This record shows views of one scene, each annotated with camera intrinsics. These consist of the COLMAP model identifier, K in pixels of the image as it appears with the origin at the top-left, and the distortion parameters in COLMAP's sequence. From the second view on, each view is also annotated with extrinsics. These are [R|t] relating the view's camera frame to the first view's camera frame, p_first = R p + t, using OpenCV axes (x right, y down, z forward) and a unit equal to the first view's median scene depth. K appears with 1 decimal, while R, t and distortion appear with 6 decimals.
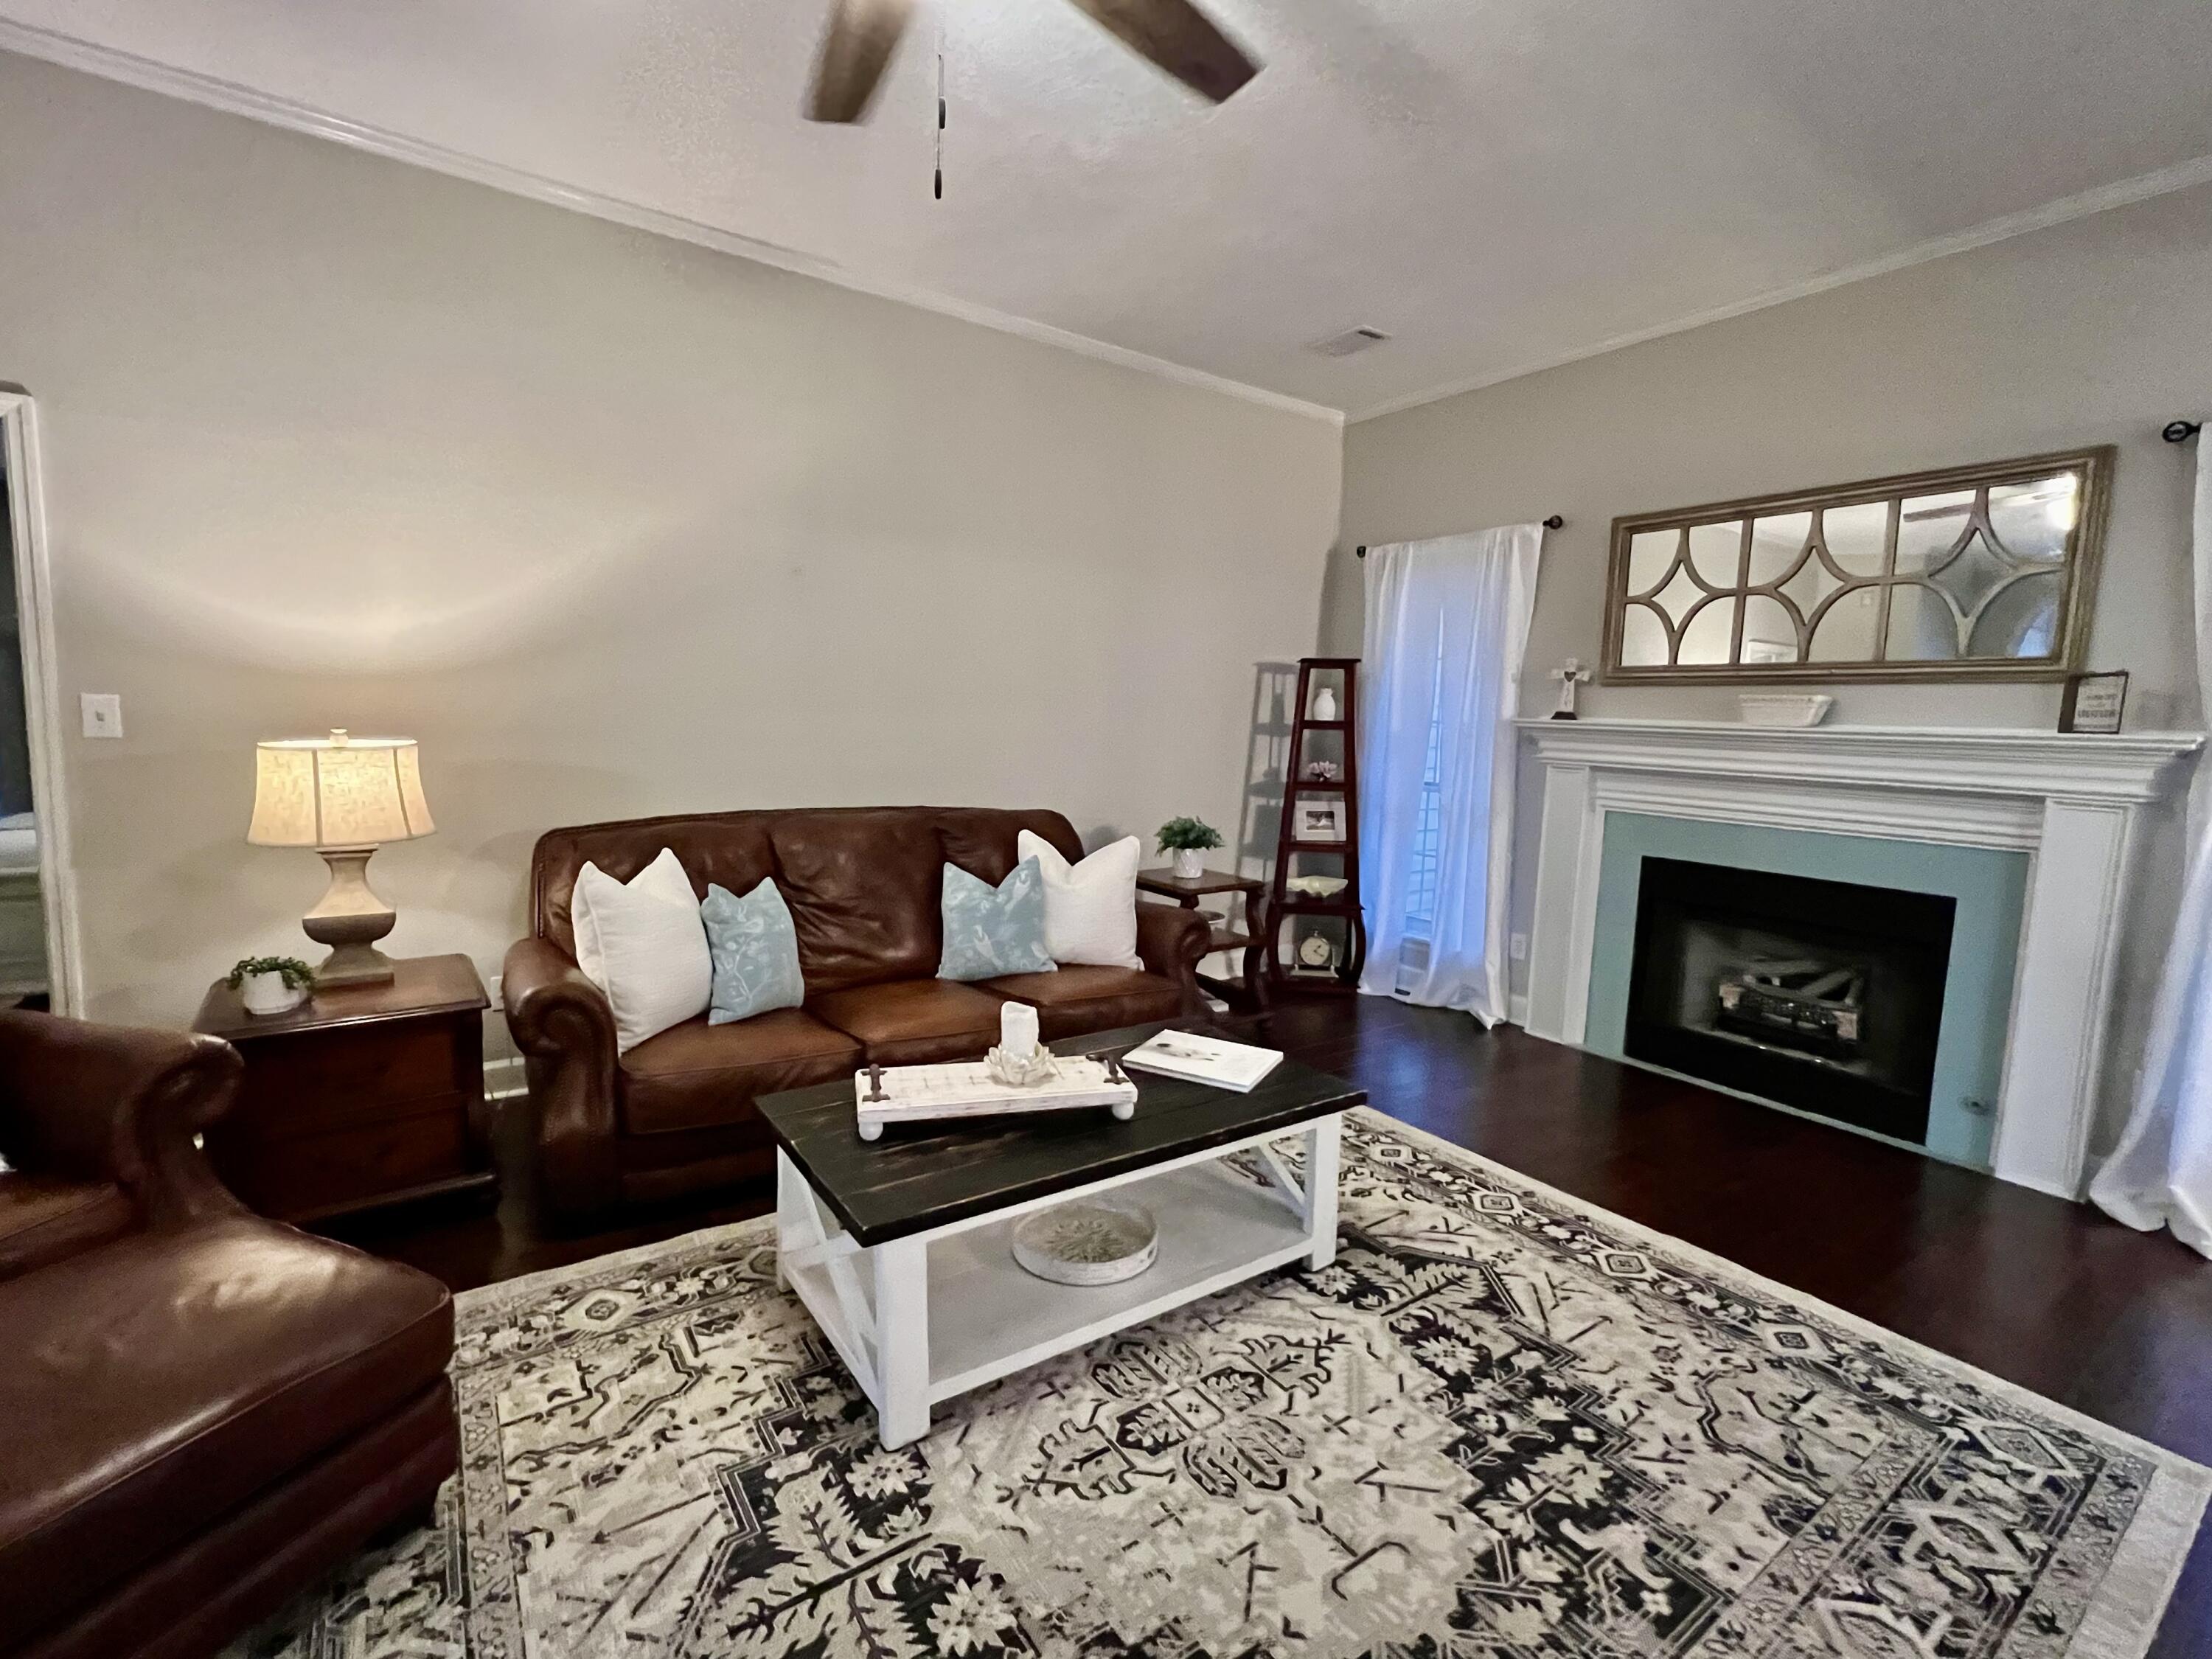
lens RADIAL K [[986.0, 0, 1102.5], [0, 986.0, 823.2], [0, 0, 1]] dist [-0.000926, 0.001013]
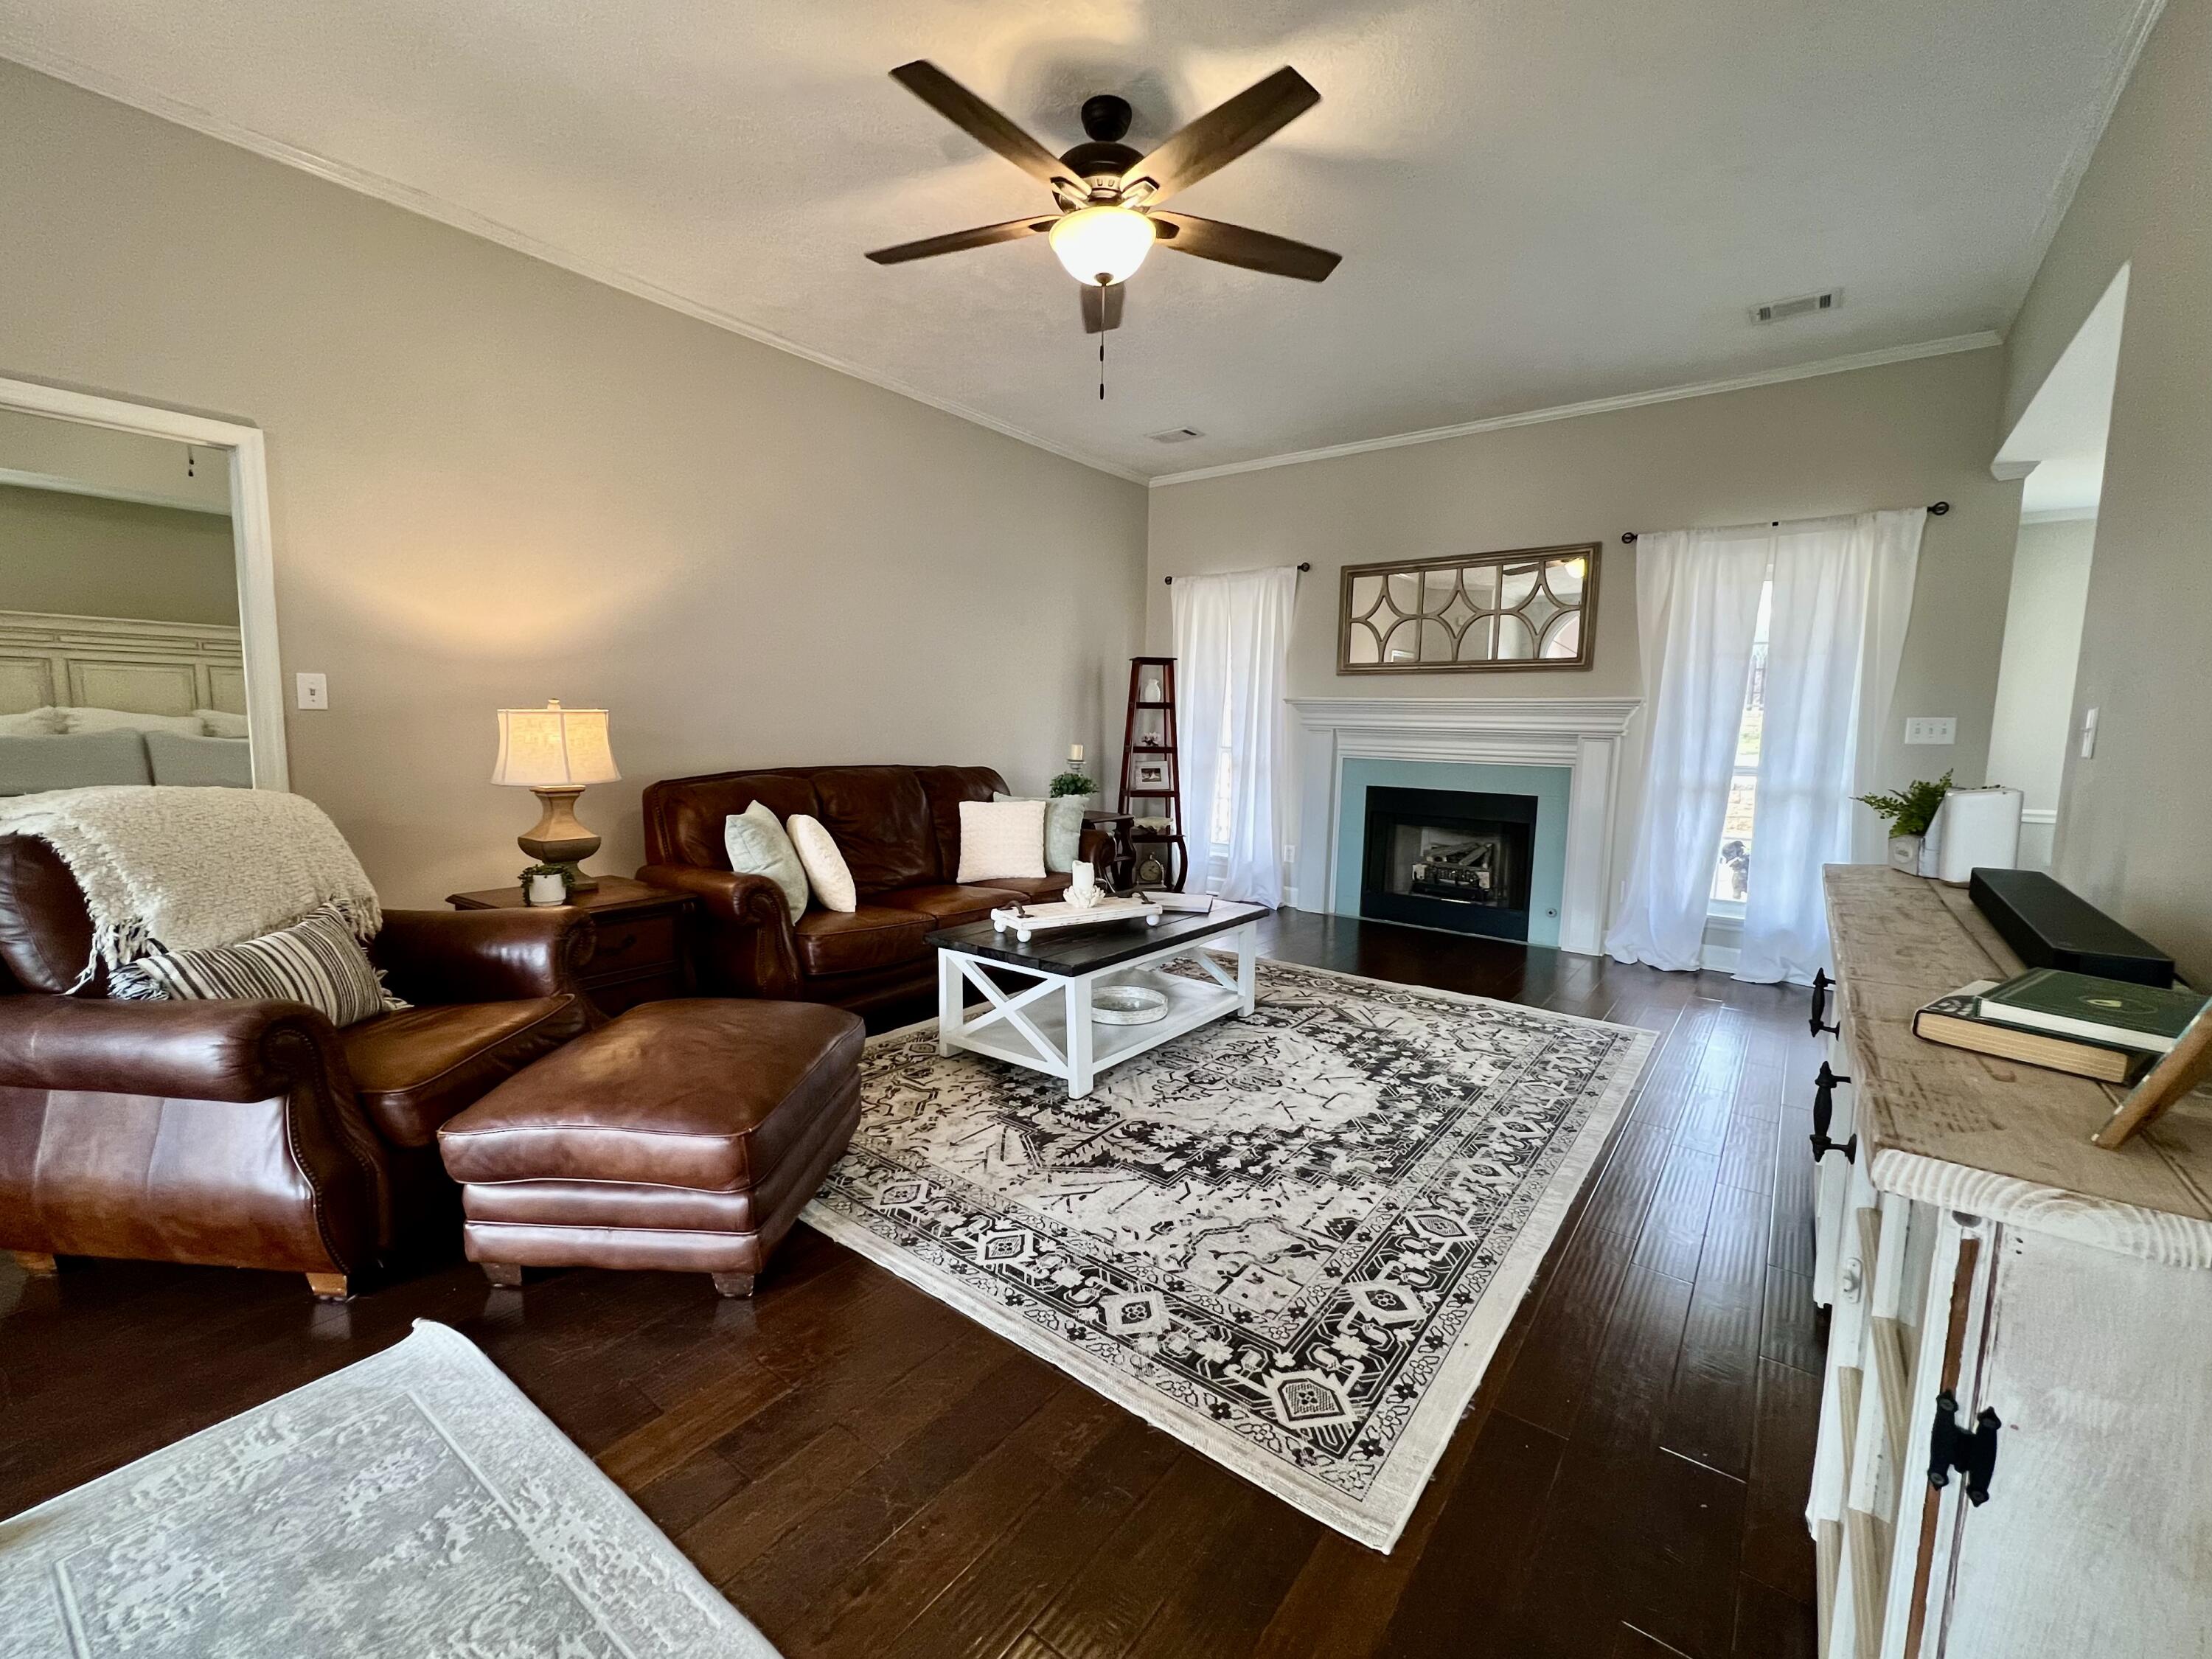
lens RADIAL K [[917.8, 0, 1106.0], [0, 917.8, 829.5], [0, 0, 1]] dist [0.000166, -0.000023]
pose [[0.952843, -0.047708, 0.299689, -0.489435], [0.043708, 0.998843, 0.020041, 0.095641], [-0.300298, -0.005997, 0.953826, -0.445085]]
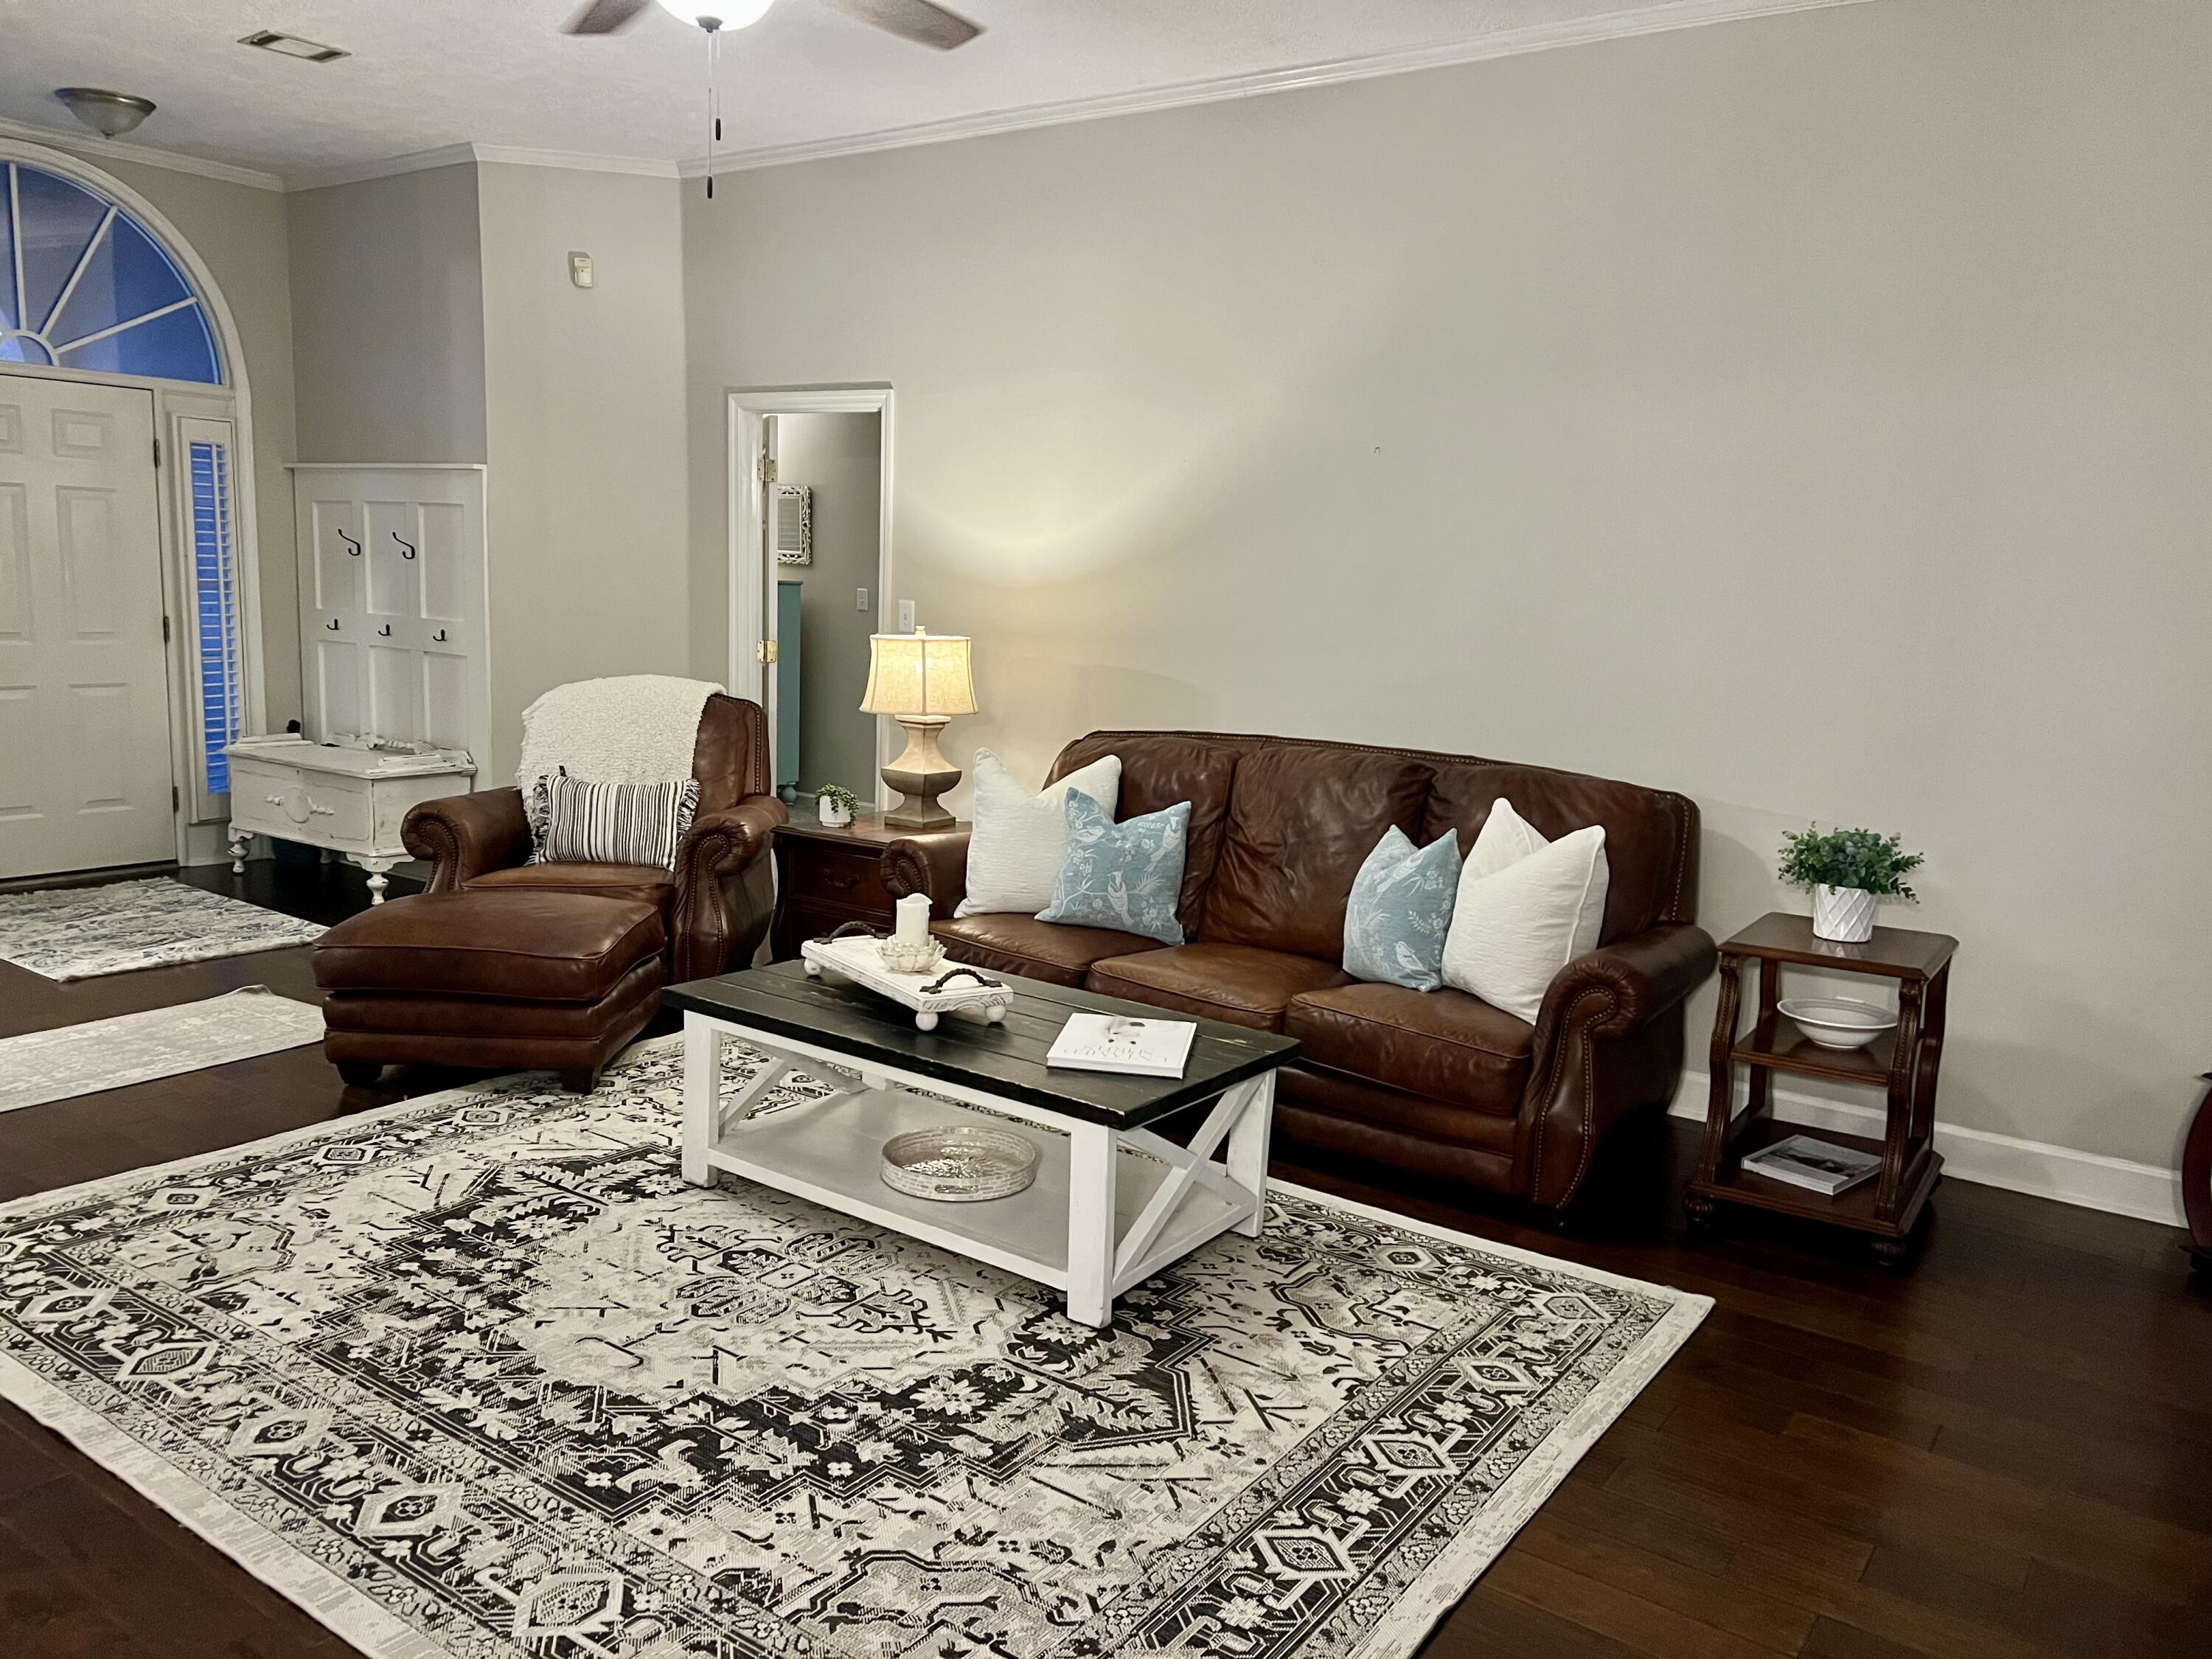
lens RADIAL K [[1677.8, 0, 1106.0], [0, 1677.8, 829.5], [0, 0, 1]] dist [0.041363, -0.032966]
pose [[0.338935, 0.124427, -0.932546, 1.495991], [-0.136506, 0.987231, 0.082110, -0.049332], [0.930854, 0.099468, 0.351592, 0.536416]]
